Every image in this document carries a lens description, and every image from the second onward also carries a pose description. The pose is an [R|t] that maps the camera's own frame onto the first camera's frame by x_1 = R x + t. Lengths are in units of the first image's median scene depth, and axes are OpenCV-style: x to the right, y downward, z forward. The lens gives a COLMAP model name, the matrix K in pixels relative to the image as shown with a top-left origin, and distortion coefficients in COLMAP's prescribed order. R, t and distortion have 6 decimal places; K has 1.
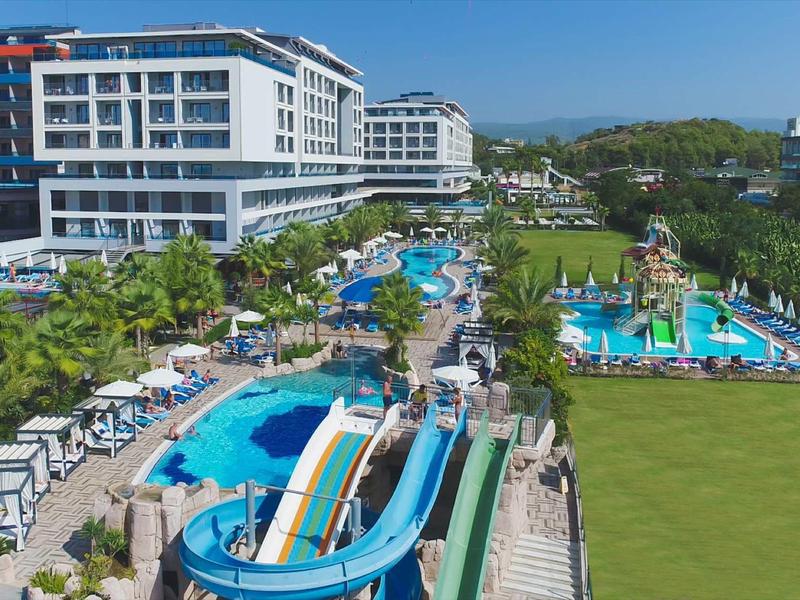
lens RADIAL K [[800.4, 0, 400.0], [0, 800.4, 300.0], [0, 0, 1]] dist [-0.010318, -0.013642]
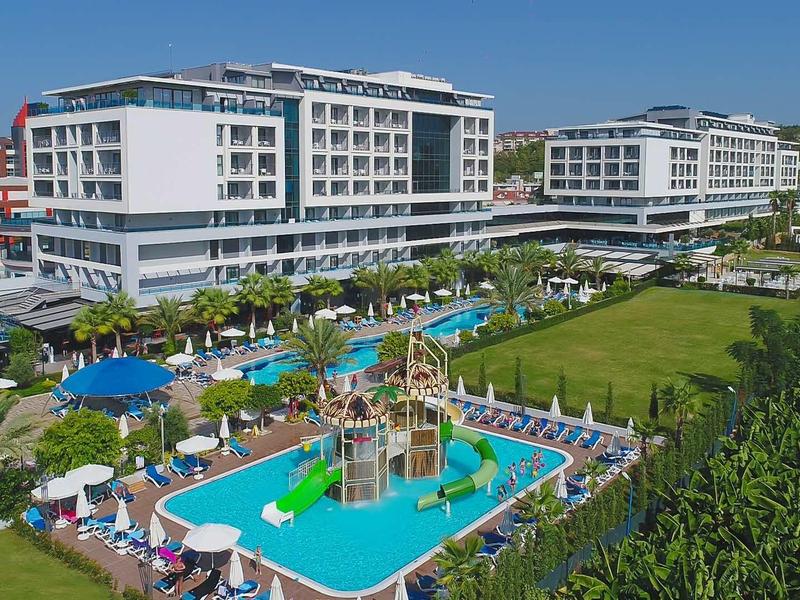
lens RADIAL K [[800.4, 0, 400.0], [0, 800.4, 300.0], [0, 0, 1]] dist [-0.010318, -0.013642]
pose [[0.834515, 0.086372, -0.544173, 0.299825], [-0.090080, 0.995736, 0.019903, -0.058664], [0.543571, 0.032410, 0.838737, 0.184861]]
